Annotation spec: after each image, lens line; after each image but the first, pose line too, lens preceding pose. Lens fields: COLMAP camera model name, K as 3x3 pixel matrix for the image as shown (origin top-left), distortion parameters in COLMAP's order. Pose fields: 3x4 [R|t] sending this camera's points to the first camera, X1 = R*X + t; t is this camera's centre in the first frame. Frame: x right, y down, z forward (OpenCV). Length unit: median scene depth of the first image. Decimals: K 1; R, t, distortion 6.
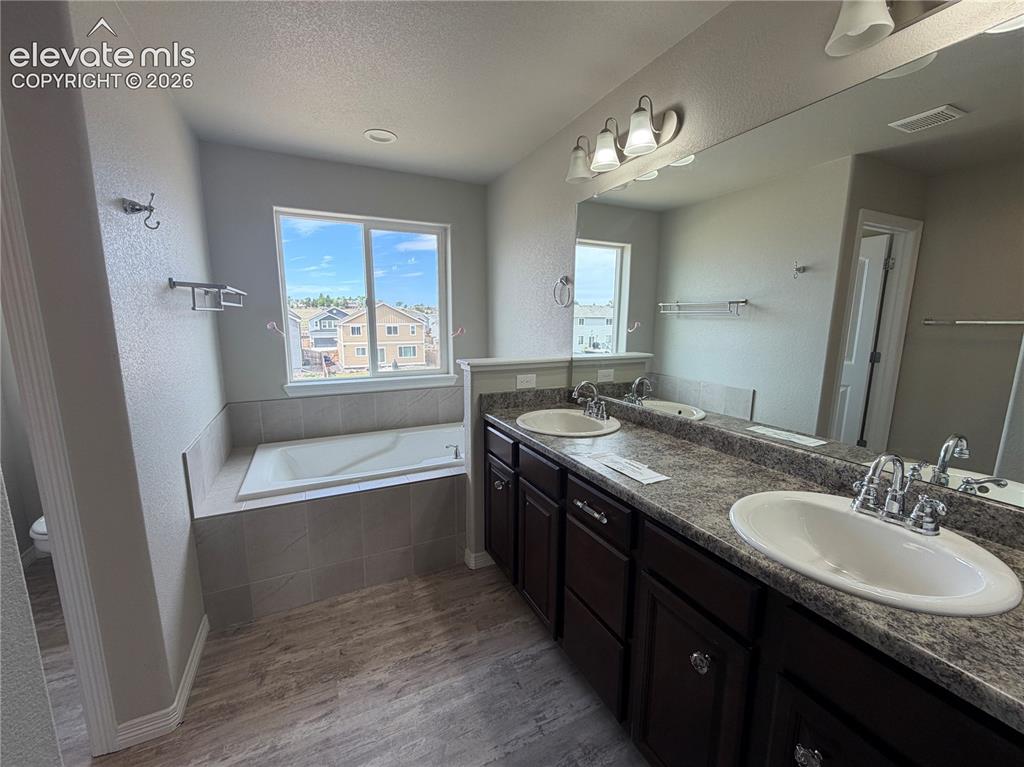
lens RADIAL K [[409.3, 0, 510.1], [0, 409.3, 385.1], [0, 0, 1]] dist [-0.002068, 0.000739]
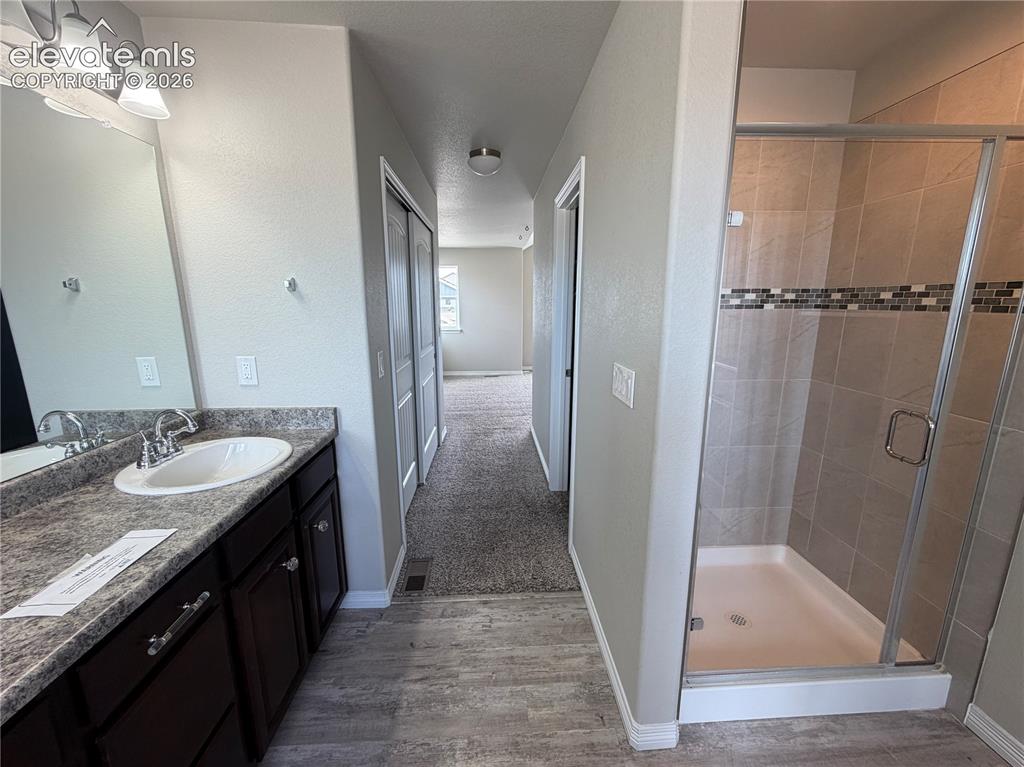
lens RADIAL K [[409.3, 0, 511.8], [0, 409.3, 384.4], [0, 0, 1]] dist [-0.002068, 0.000739]
pose [[-0.919321, -0.077383, 0.385825, -0.561360], [0.066300, 0.935999, 0.345703, -0.258850], [-0.387884, 0.343392, -0.855353, 1.336081]]
